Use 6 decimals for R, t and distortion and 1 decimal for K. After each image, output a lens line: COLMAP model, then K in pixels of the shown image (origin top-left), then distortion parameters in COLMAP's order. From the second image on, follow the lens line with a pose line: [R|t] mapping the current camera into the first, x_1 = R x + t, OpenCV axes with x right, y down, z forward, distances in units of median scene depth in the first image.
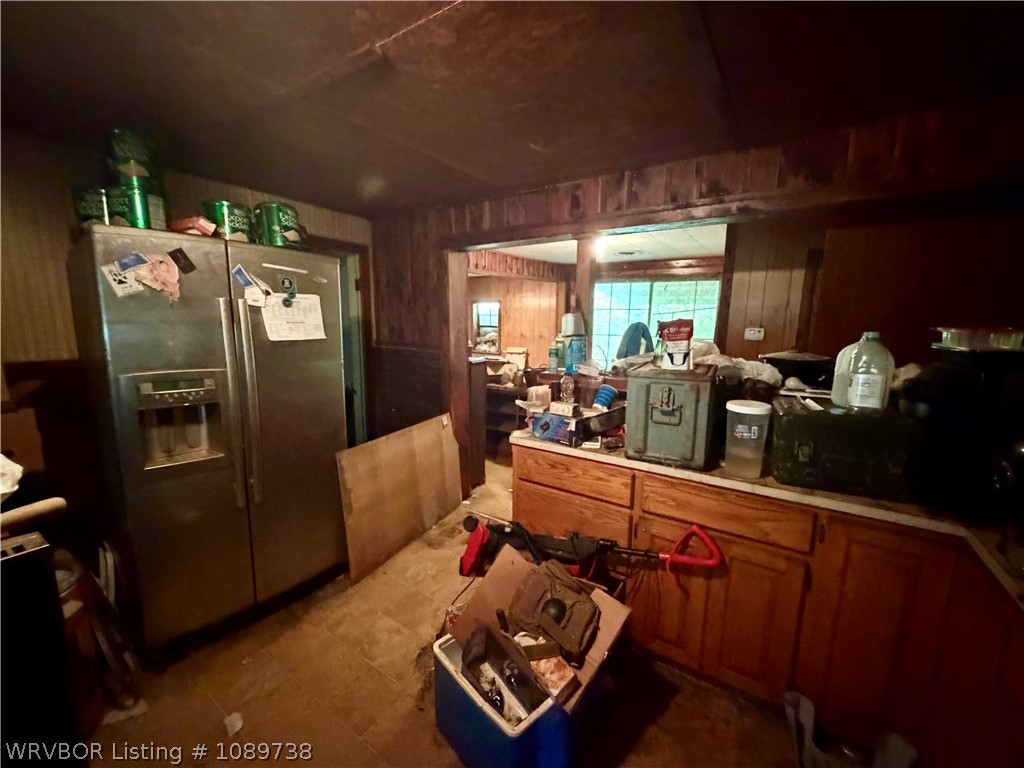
lens RADIAL K [[408.5, 0, 506.0], [0, 408.5, 384.0], [0, 0, 1]] dist [0.000620, 0.000001]
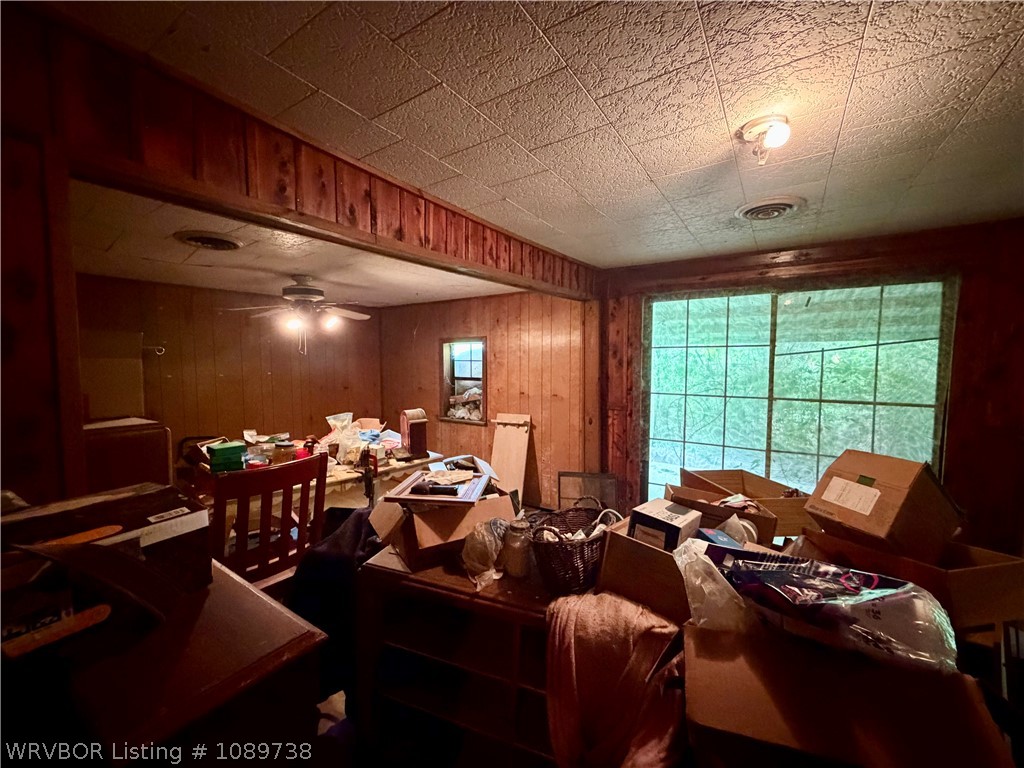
lens RADIAL K [[408.5, 0, 511.8], [0, 408.5, 384.4], [0, 0, 1]] dist [0.000620, 0.000001]
pose [[0.999755, -0.014775, 0.016486, 0.014860], [0.016454, 0.994138, -0.106857, -0.069776], [-0.014811, 0.107102, 0.994138, 0.411311]]
